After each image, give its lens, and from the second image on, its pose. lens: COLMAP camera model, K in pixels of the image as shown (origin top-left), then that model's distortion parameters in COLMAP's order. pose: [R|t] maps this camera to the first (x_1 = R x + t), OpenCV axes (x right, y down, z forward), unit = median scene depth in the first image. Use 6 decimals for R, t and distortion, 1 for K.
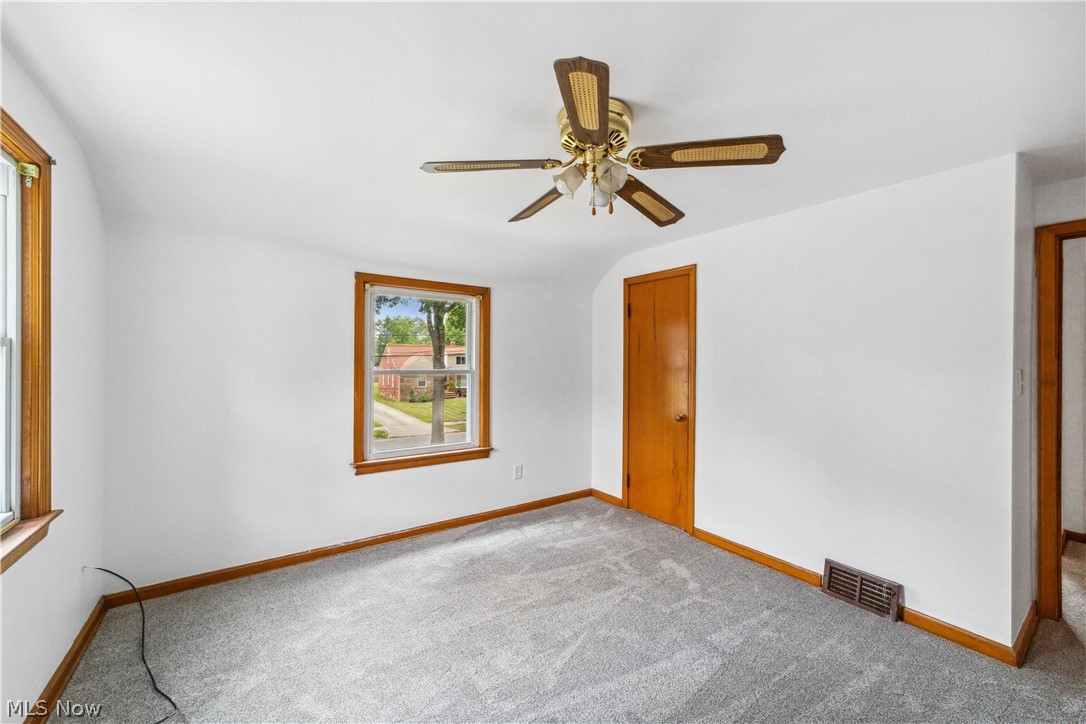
lens RADIAL K [[424.9, 0, 547.8], [0, 424.9, 362.9], [0, 0, 1]] dist [-0.002659, 0.000090]
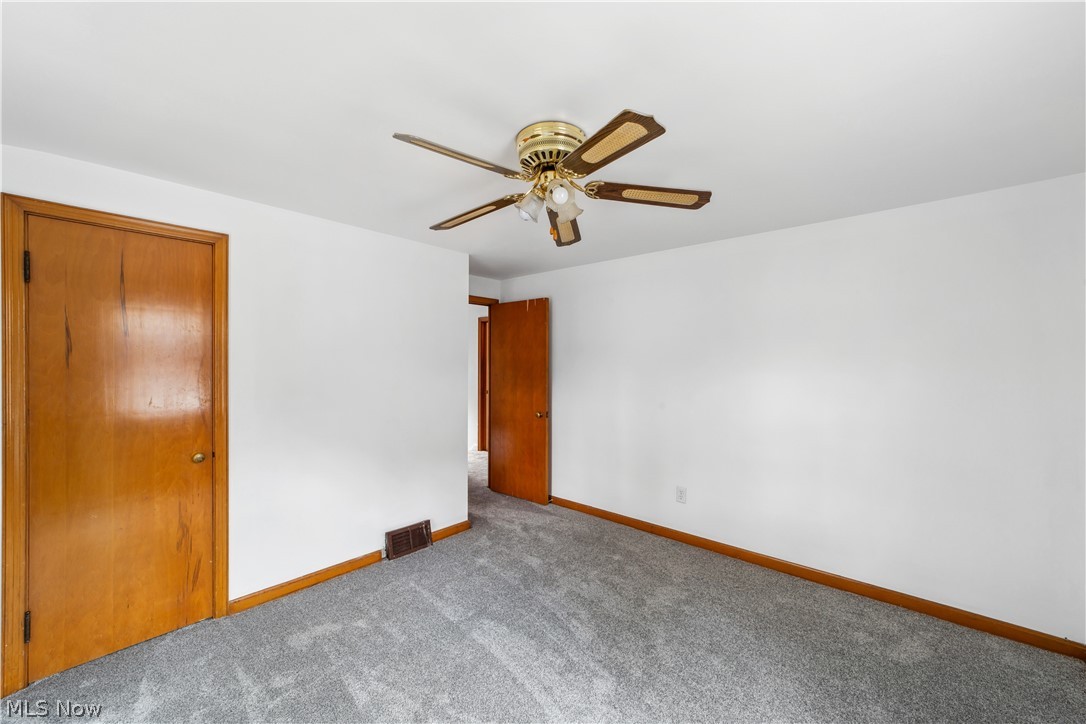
lens RADIAL K [[424.9, 0, 547.8], [0, 424.9, 362.9], [0, 0, 1]] dist [-0.002659, 0.000090]
pose [[-0.229501, -0.010427, 0.973253, -0.483955], [0.006263, 0.999906, 0.012189, -0.021947], [-0.973288, 0.008893, -0.229414, 0.655925]]
